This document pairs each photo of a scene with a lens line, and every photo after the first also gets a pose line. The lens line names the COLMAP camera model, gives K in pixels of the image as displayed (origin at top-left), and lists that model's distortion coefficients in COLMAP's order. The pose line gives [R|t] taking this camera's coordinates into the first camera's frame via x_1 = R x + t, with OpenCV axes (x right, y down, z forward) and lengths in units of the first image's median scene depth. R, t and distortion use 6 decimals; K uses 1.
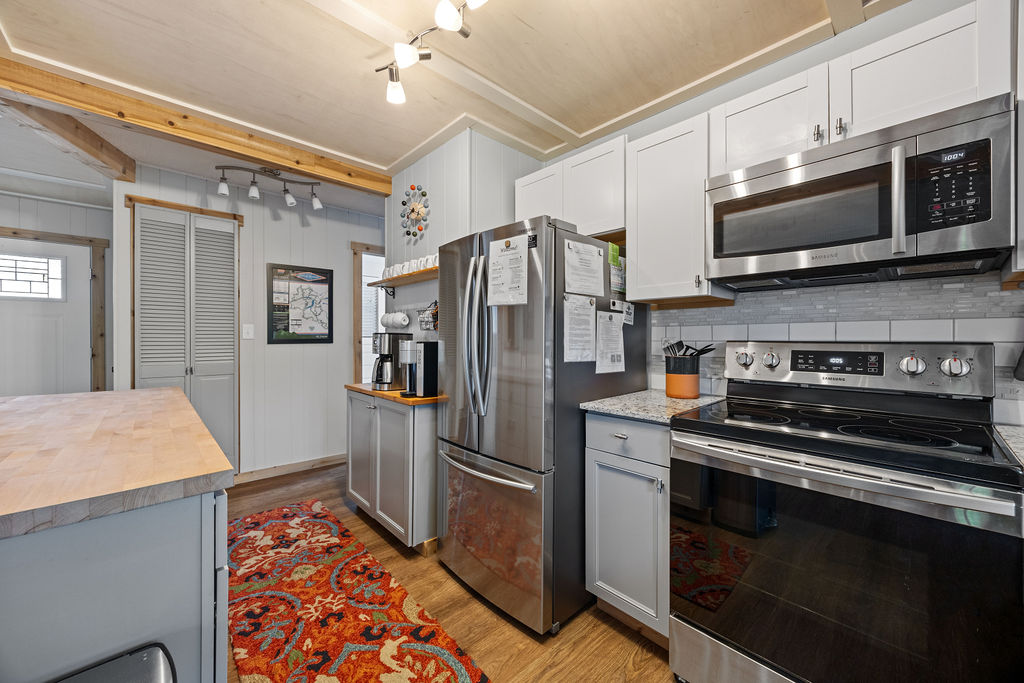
lens RADIAL K [[389.3, 0, 507.8], [0, 389.3, 337.7], [0, 0, 1]] dist [0.000595, 0.000179]
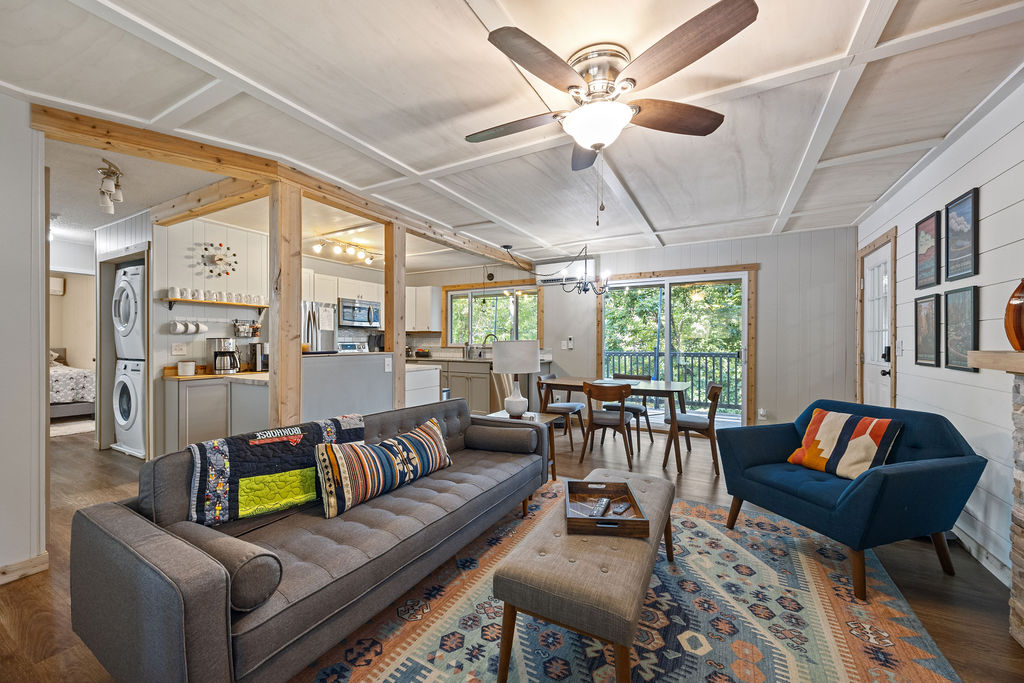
lens RADIAL K [[394.8, 0, 508.0], [0, 394.8, 344.2], [0, 0, 1]] dist [0.000383, 0.000047]
pose [[-0.315235, -0.008687, 0.948974, -1.637223], [-0.002905, 0.999962, 0.008188, -0.003271], [-0.949009, -0.000175, -0.315249, 0.315047]]
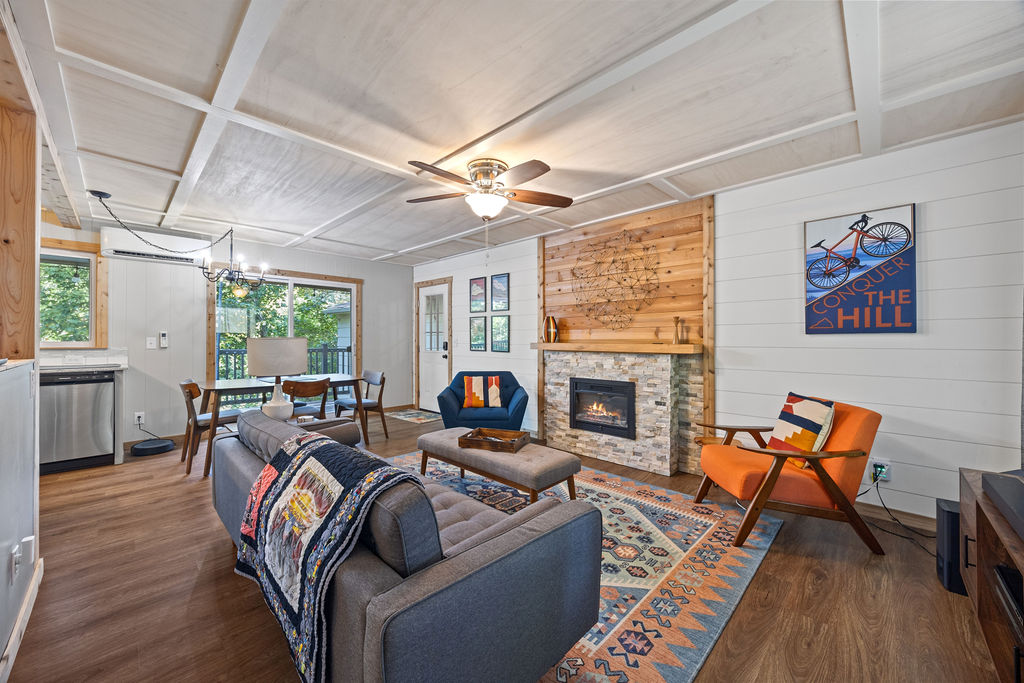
lens RADIAL K [[385.0, 0, 507.8], [0, 385.0, 339.2], [0, 0, 1]] dist [-0.001725, -0.000024]
pose [[-0.998756, -0.004422, -0.049672, -1.170246], [-0.004362, 0.999990, -0.001319, -0.001824], [0.049677, -0.001101, -0.998765, 0.864698]]
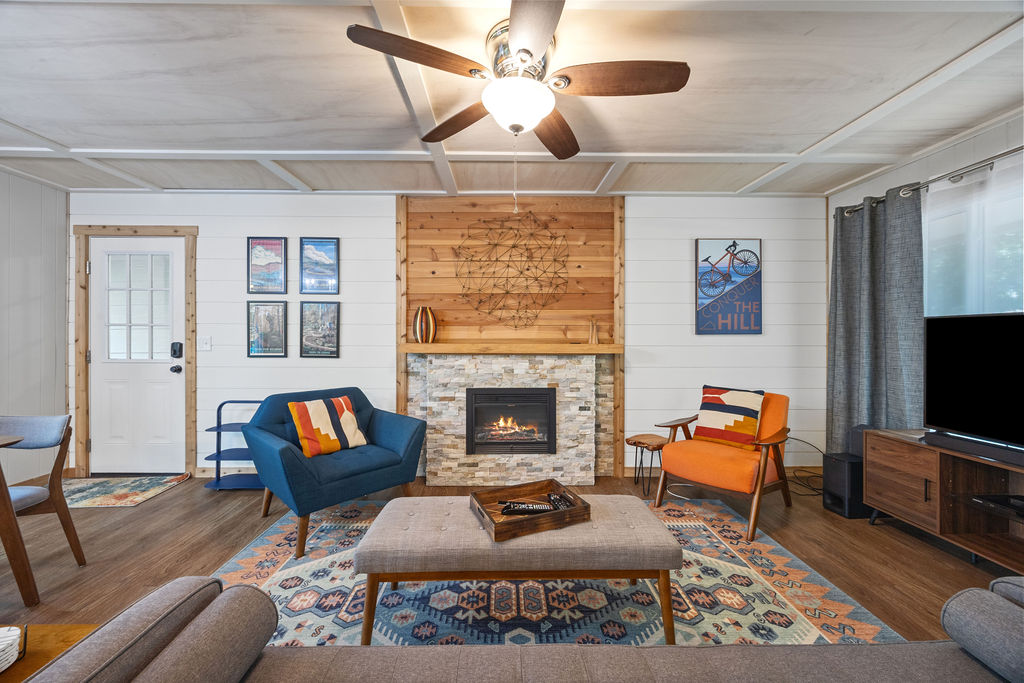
lens RADIAL K [[385.0, 0, 507.8], [0, 385.0, 339.2], [0, 0, 1]] dist [-0.001725, -0.000024]
pose [[-0.667899, -0.003038, -0.744246, -0.797643], [-0.003453, 0.999994, -0.000982, -0.001828], [0.744244, 0.001914, -0.667905, 0.346802]]
